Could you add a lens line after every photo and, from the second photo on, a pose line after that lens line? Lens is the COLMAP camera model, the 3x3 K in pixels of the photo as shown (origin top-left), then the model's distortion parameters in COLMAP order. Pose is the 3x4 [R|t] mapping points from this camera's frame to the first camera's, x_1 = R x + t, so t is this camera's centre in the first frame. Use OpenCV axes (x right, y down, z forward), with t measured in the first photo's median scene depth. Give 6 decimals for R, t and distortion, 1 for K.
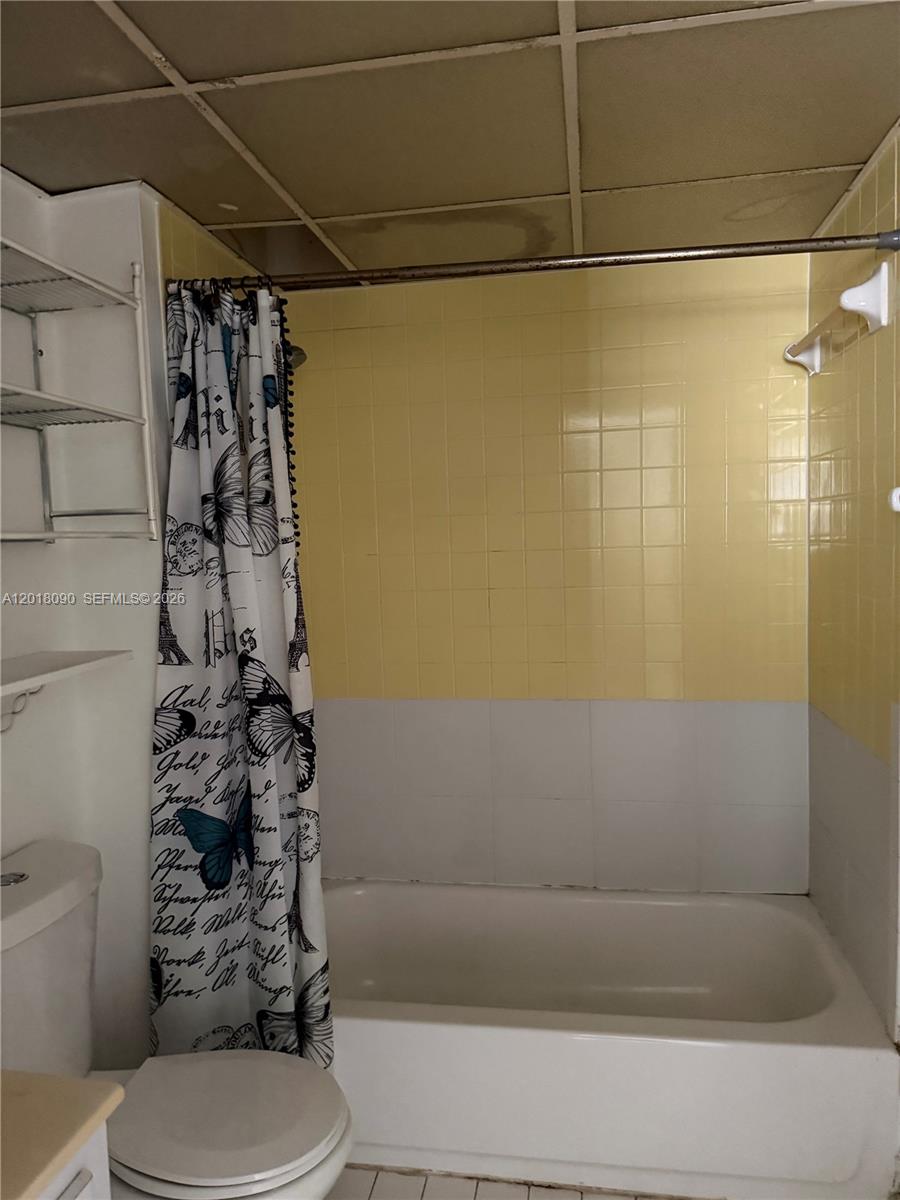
lens RADIAL K [[836.1, 0, 450.0], [0, 836.1, 600.0], [0, 0, 1]] dist [0.068761, -0.137132]
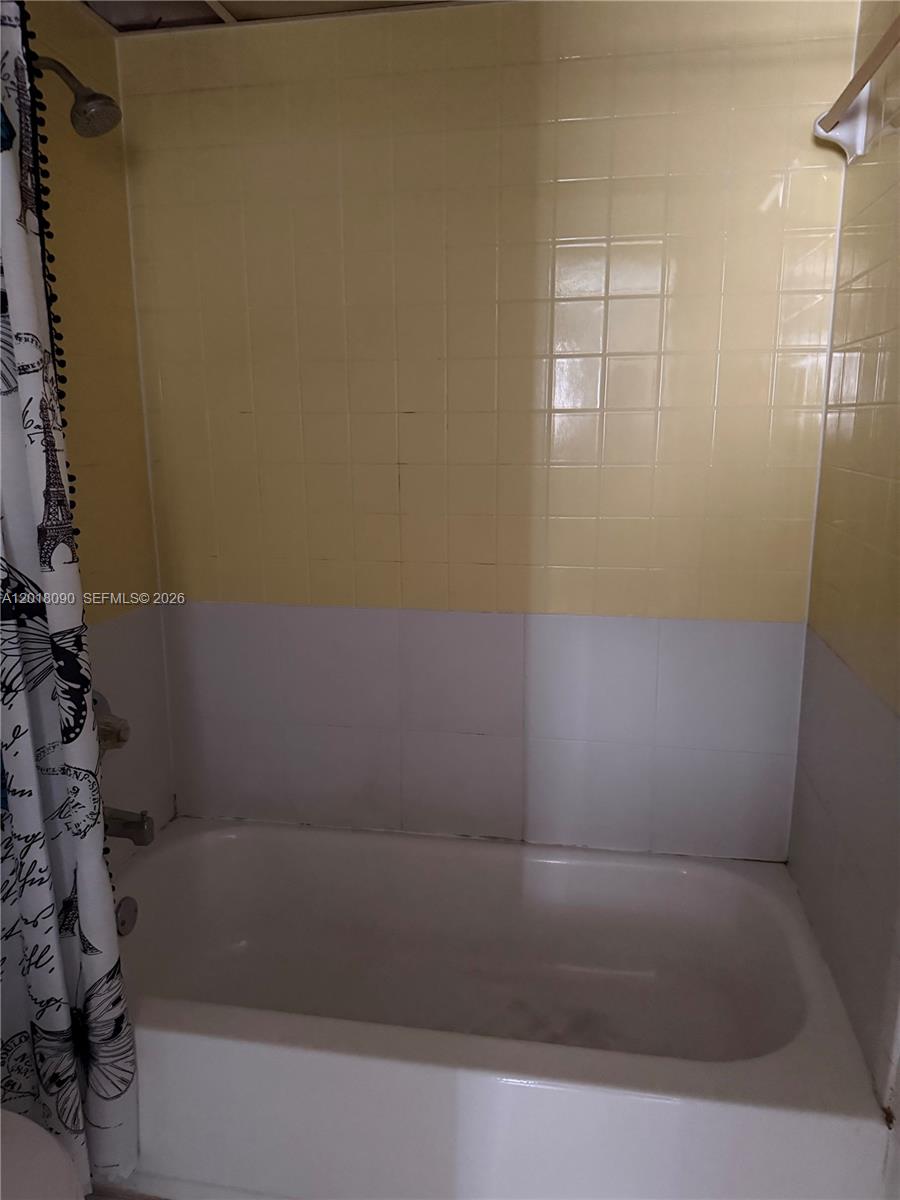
lens RADIAL K [[861.7, 0, 450.0], [0, 861.7, 600.0], [0, 0, 1]] dist [0.003895, -0.030189]
pose [[0.999420, 0.033996, 0.001822, 0.134550], [-0.033939, 0.990676, 0.131941, 0.006357], [0.002680, -0.131926, 0.991256, 0.308331]]
